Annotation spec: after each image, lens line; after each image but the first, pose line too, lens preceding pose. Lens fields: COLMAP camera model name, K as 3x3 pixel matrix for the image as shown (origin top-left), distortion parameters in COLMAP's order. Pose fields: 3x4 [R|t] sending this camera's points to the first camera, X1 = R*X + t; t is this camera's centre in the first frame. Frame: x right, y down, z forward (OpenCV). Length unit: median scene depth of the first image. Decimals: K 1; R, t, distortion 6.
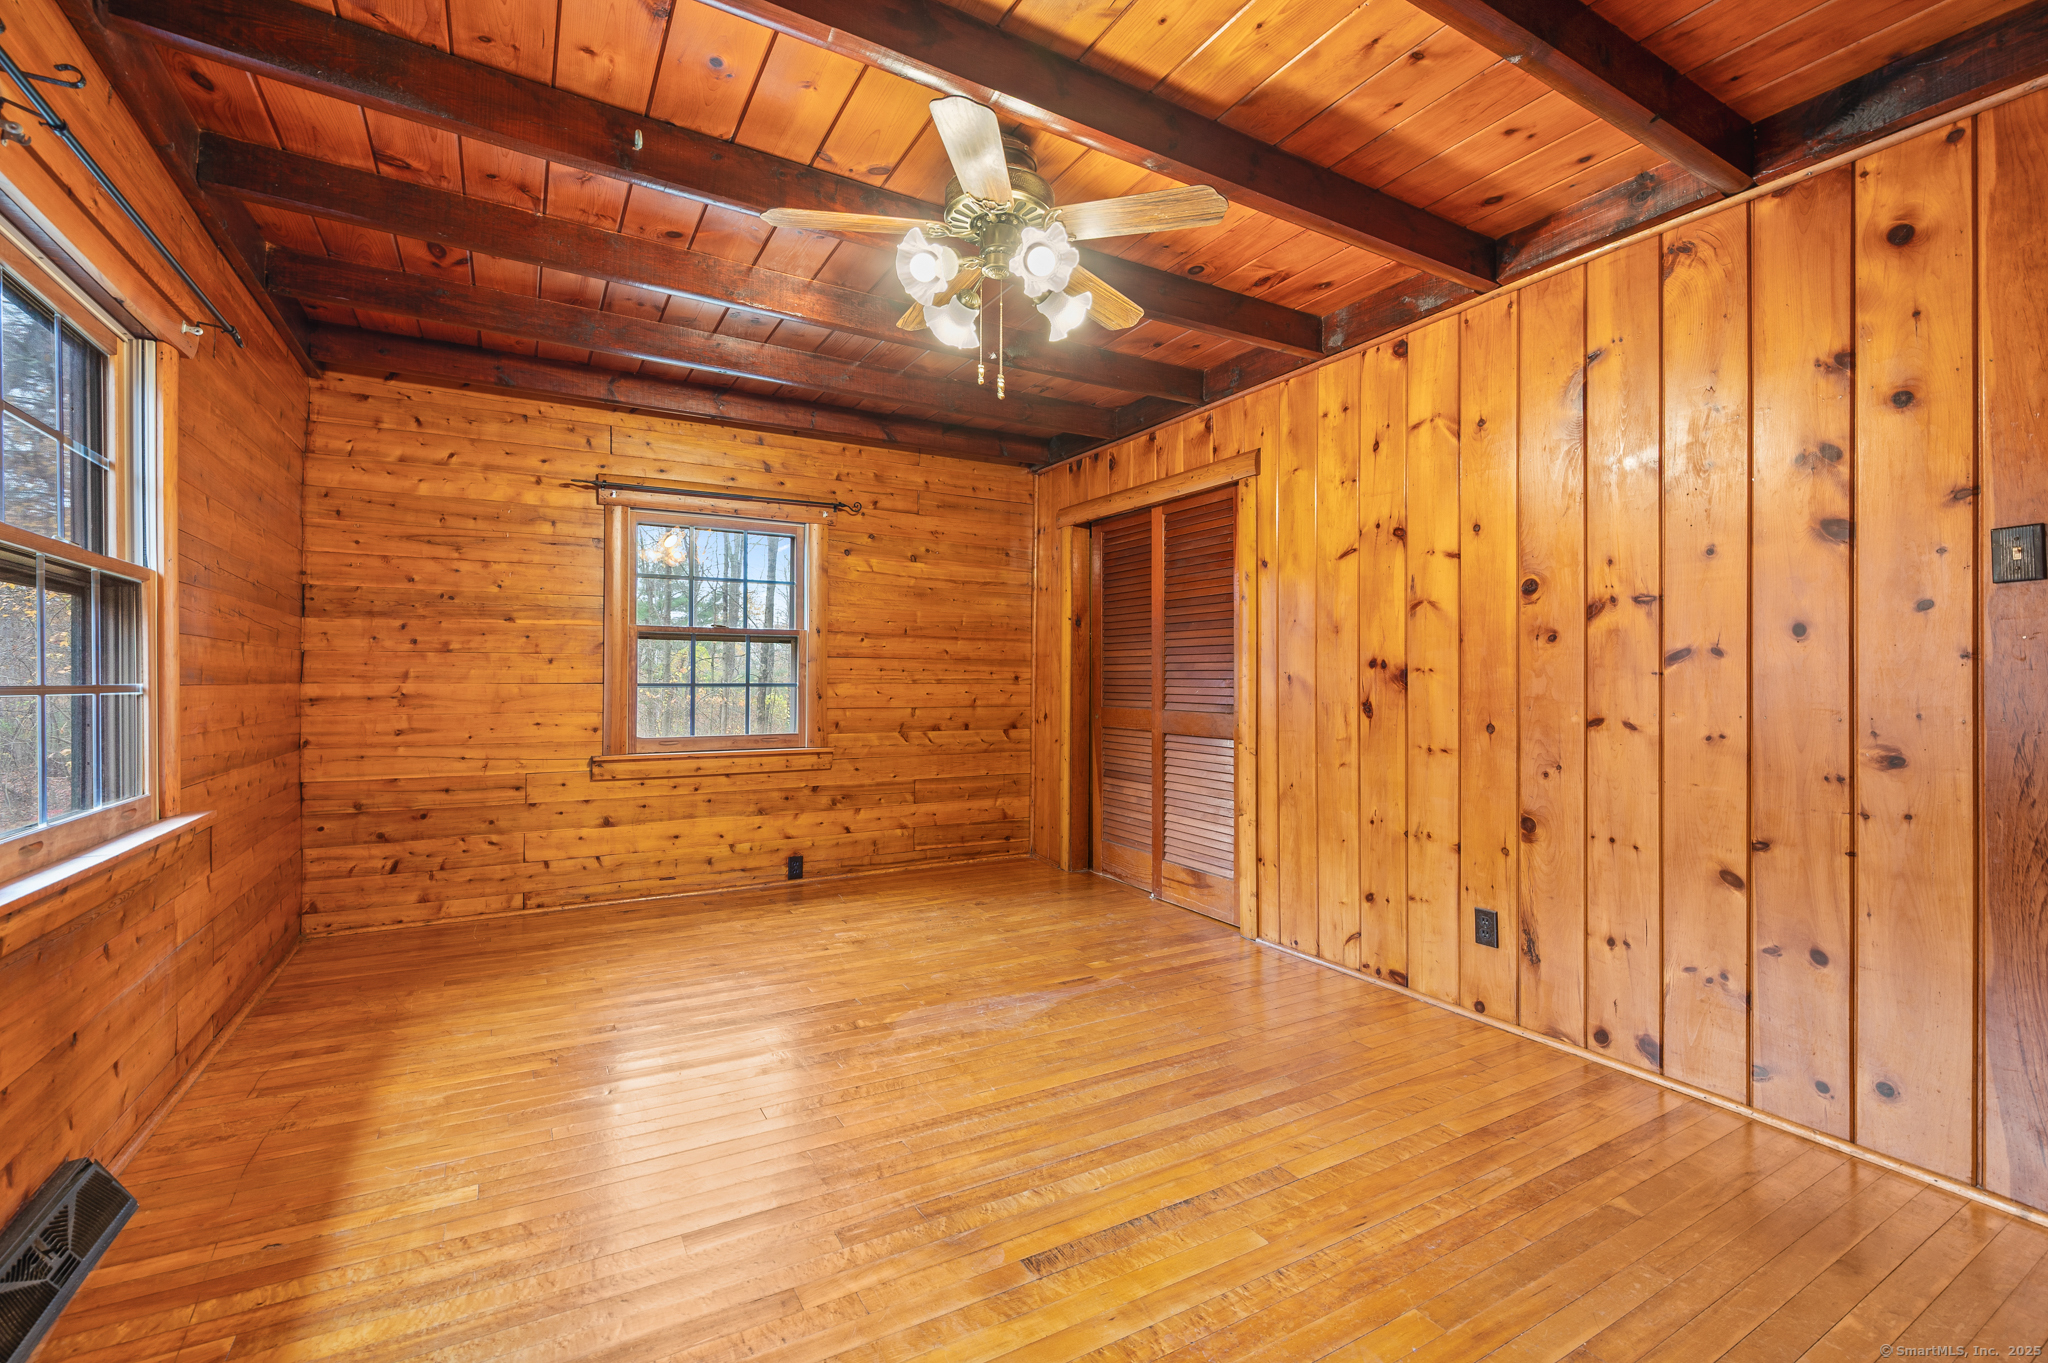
lens RADIAL K [[860.7, 0, 1023.7], [0, 860.7, 670.4], [0, 0, 1]] dist [-0.000308, -0.000231]
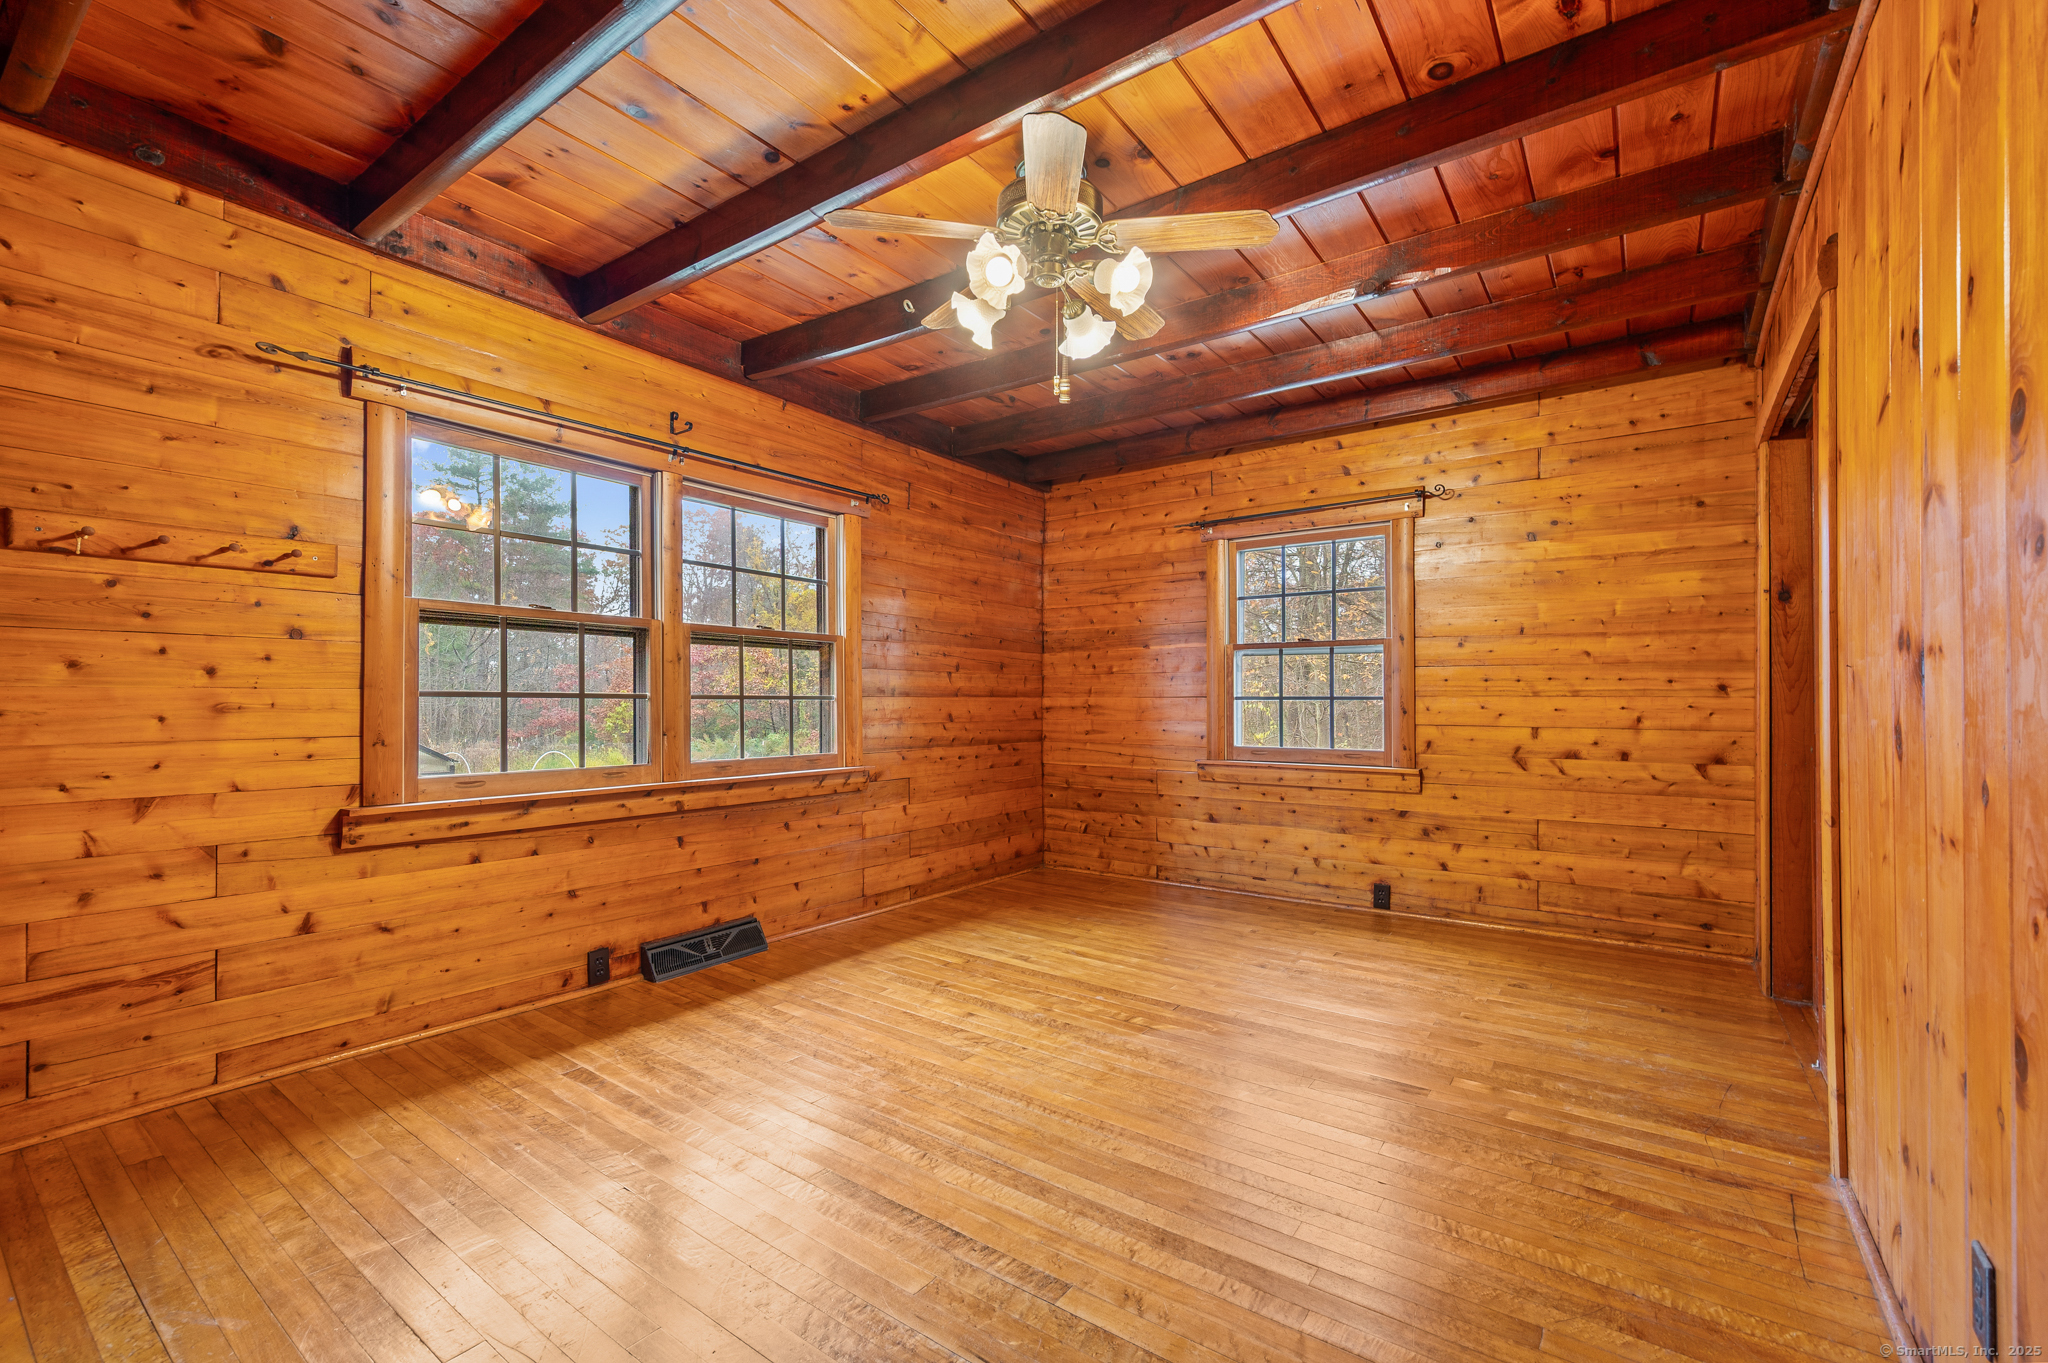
lens RADIAL K [[860.7, 0, 1001.3], [0, 860.7, 697.1], [0, 0, 1]] dist [-0.000308, -0.000231]
pose [[0.417425, -0.004288, -0.908701, 0.456174], [0.011932, 0.999929, 0.000762, 0.011411], [0.908633, -0.011161, 0.417446, 0.279152]]
